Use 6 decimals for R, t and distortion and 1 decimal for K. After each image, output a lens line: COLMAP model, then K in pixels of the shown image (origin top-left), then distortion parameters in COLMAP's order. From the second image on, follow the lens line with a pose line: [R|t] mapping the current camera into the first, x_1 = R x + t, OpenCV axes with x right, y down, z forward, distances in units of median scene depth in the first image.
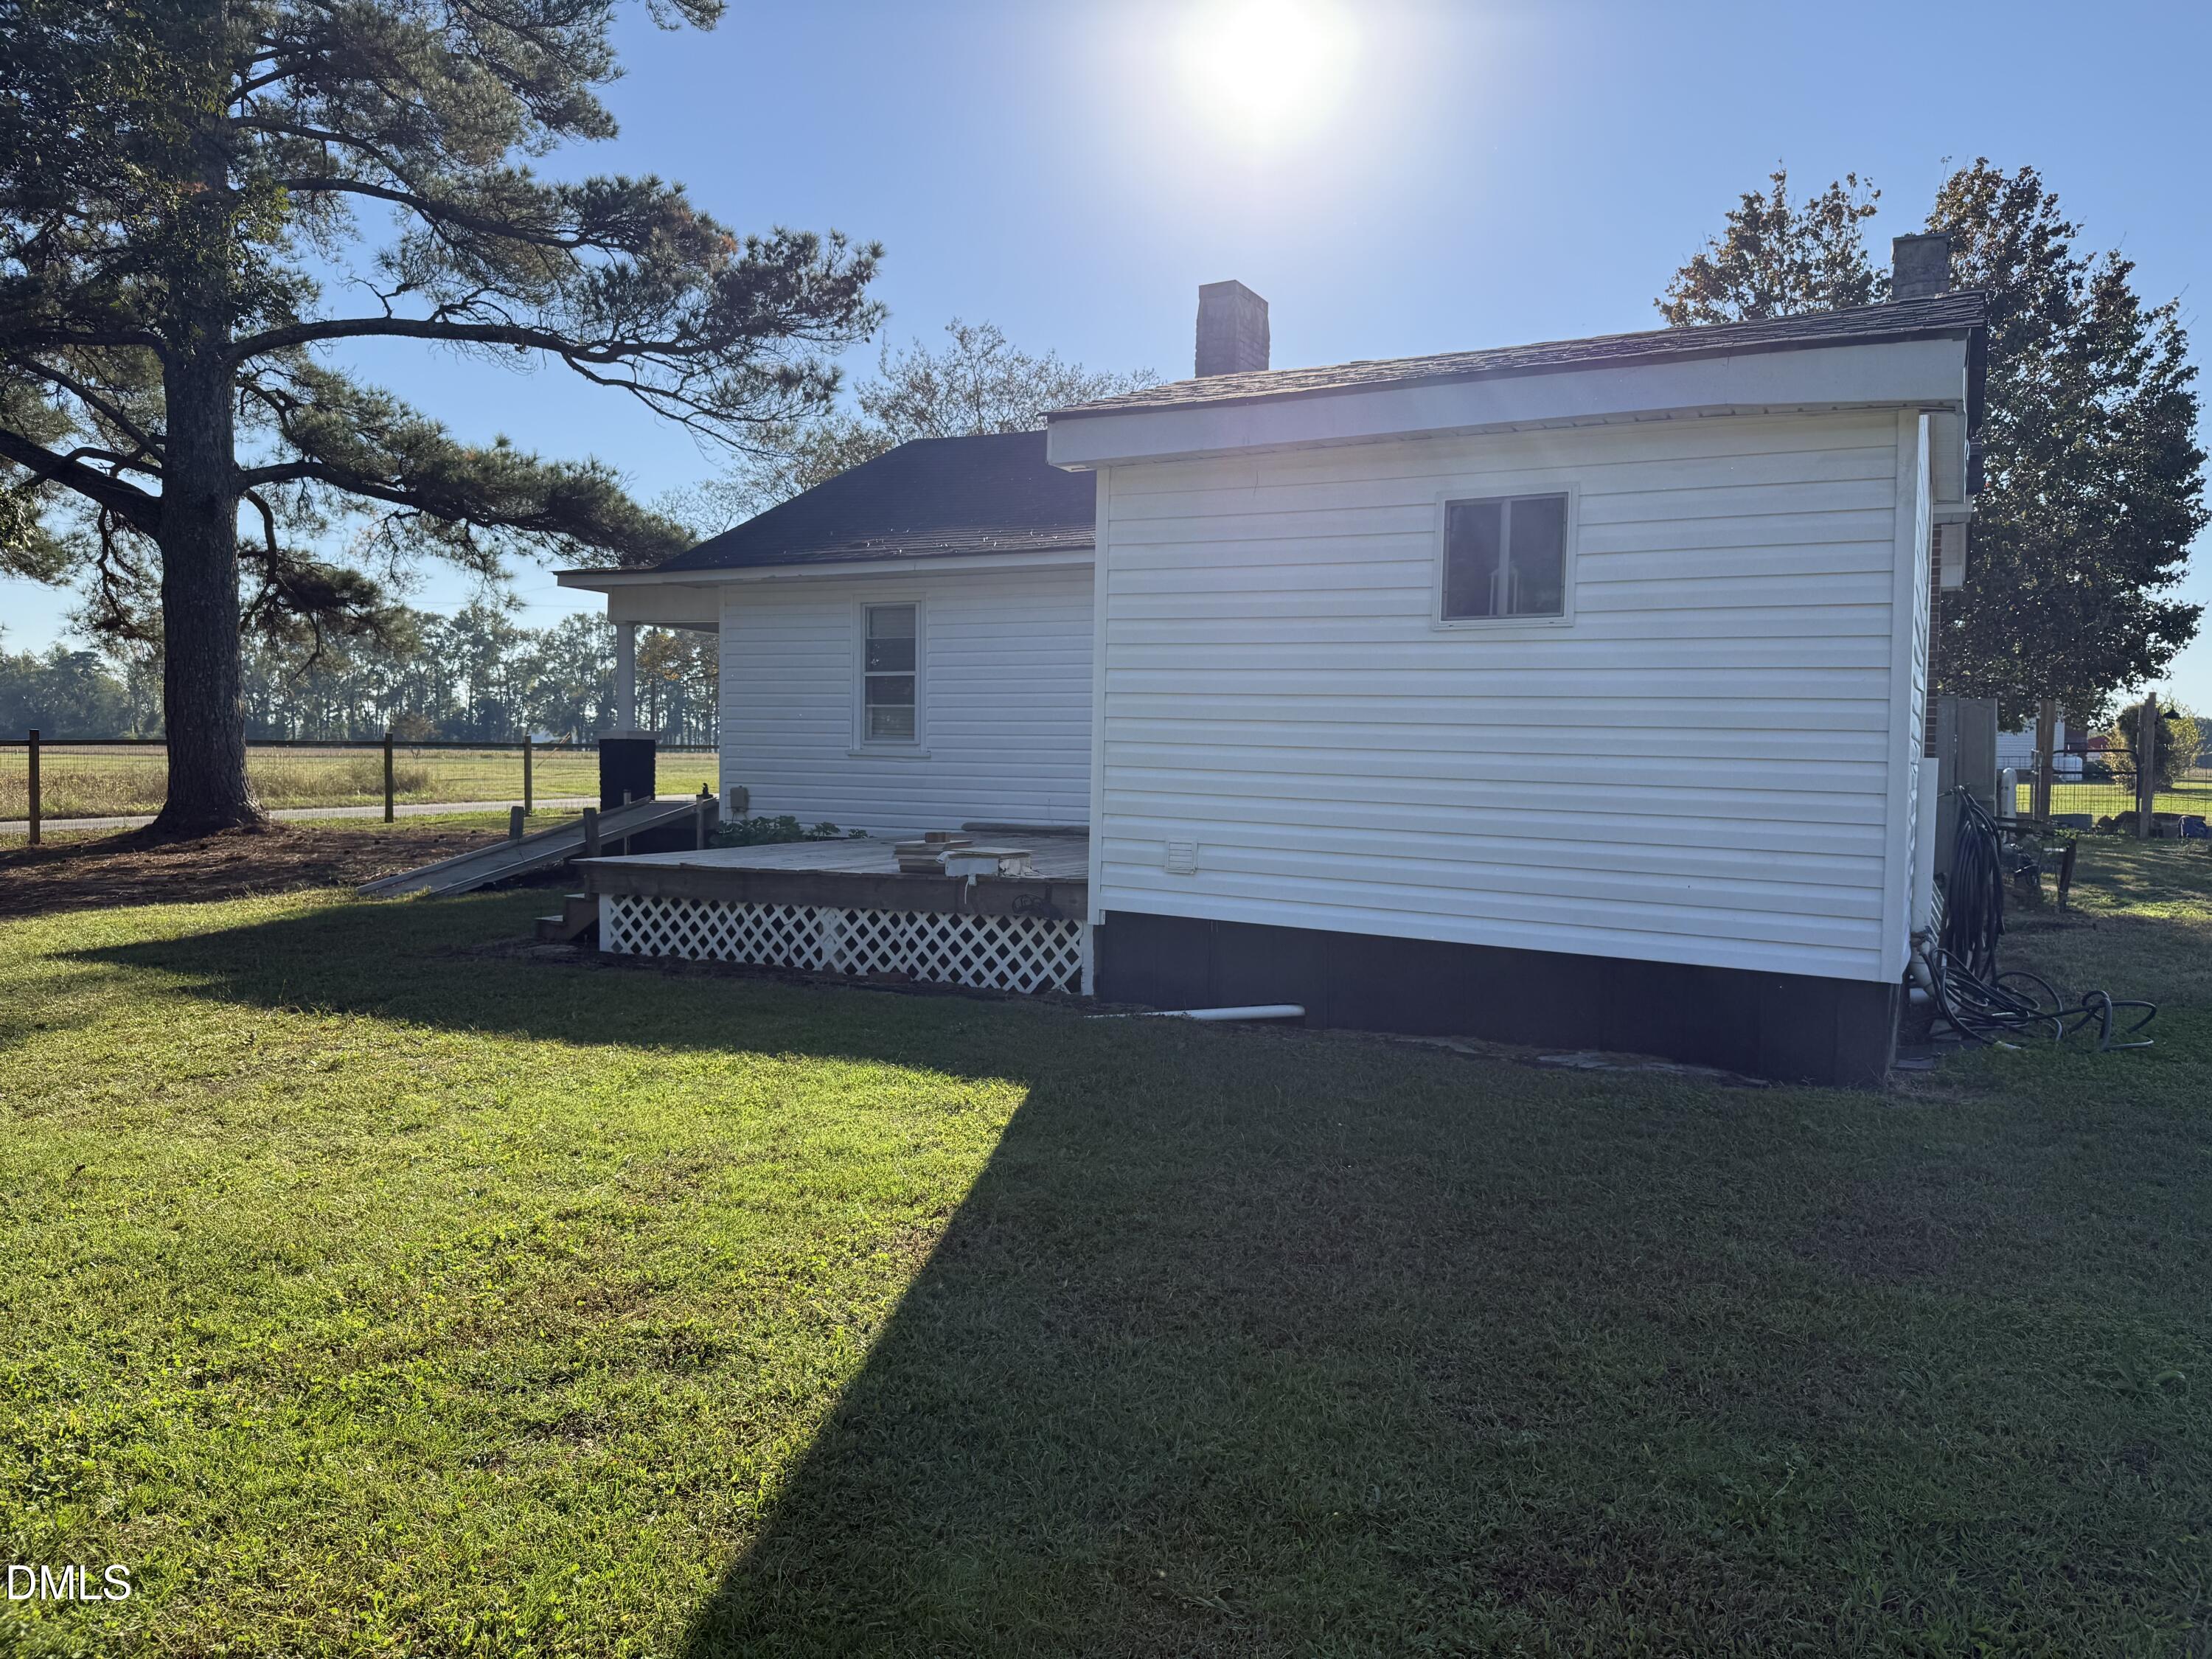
lens RADIAL K [[1547.3, 0, 1099.8], [0, 1547.3, 834.7], [0, 0, 1]] dist [0.044003, -0.059614]
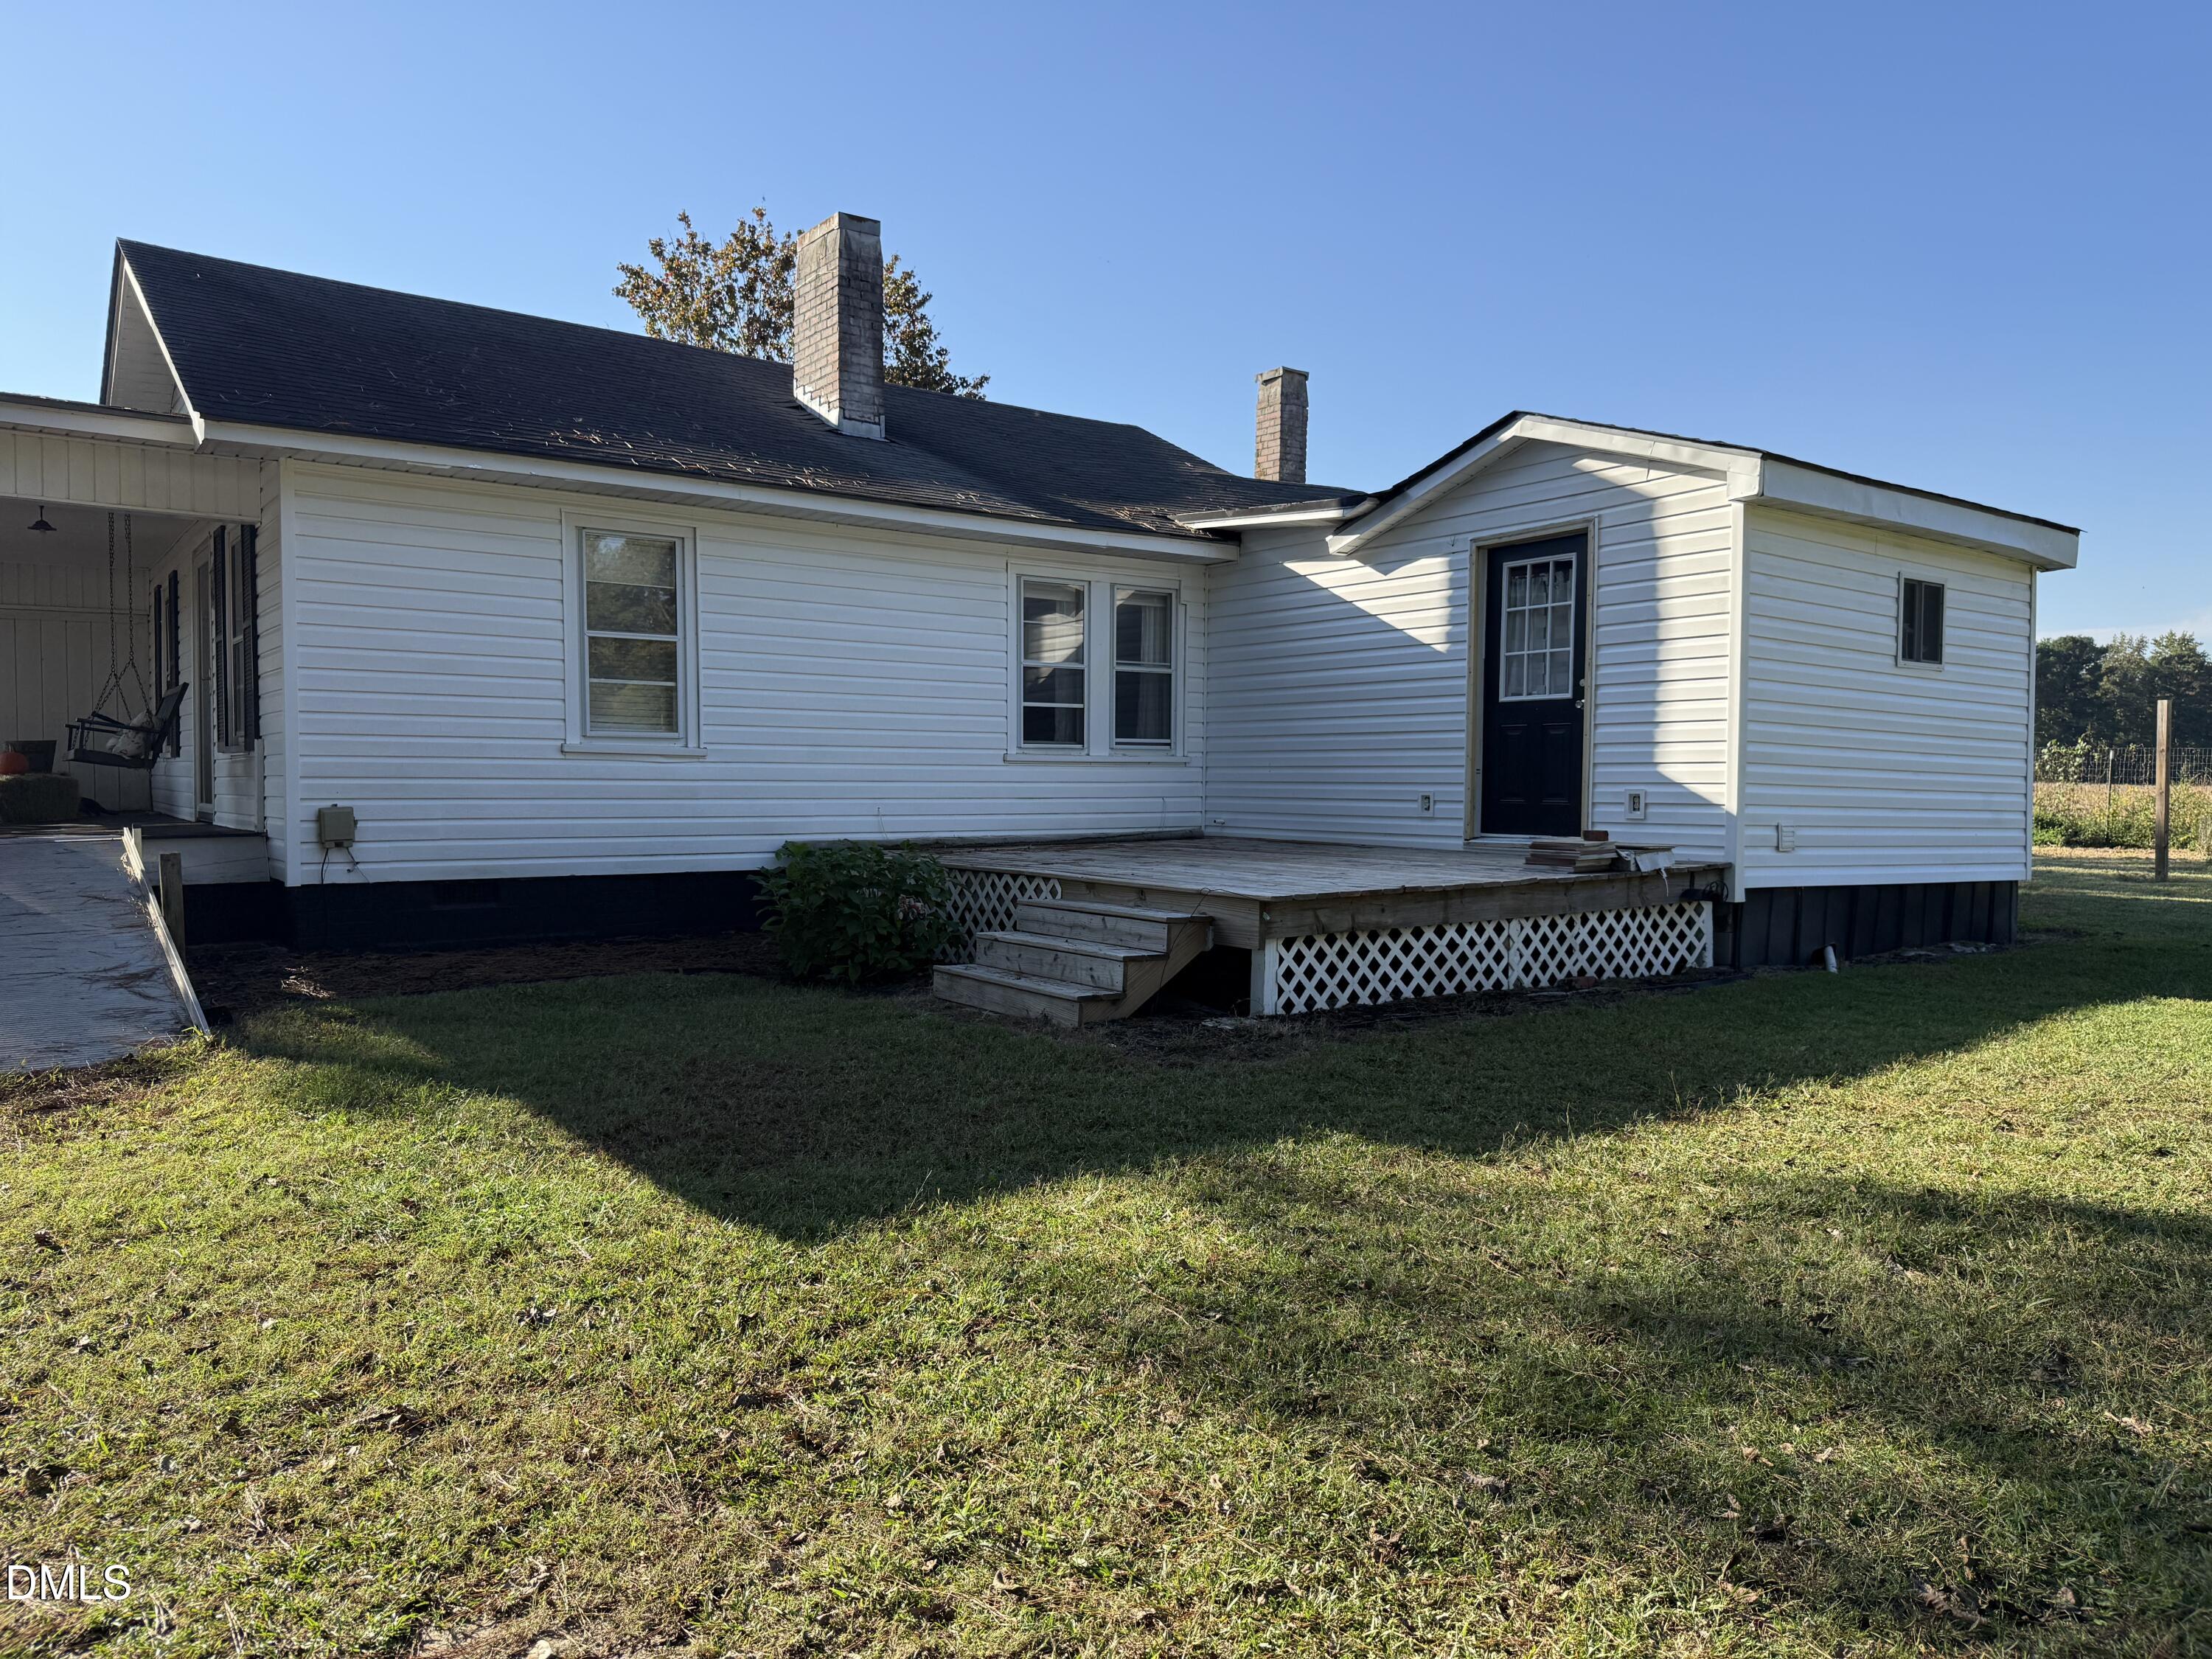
lens RADIAL K [[1547.3, 0, 1109.7], [0, 1547.3, 884.1], [0, 0, 1]] dist [0.044003, -0.059614]
pose [[0.440427, -0.066537, 0.895319, -1.116565], [0.043860, 0.997654, 0.052567, -0.032618], [-0.896717, 0.016117, 0.442312, 0.821509]]
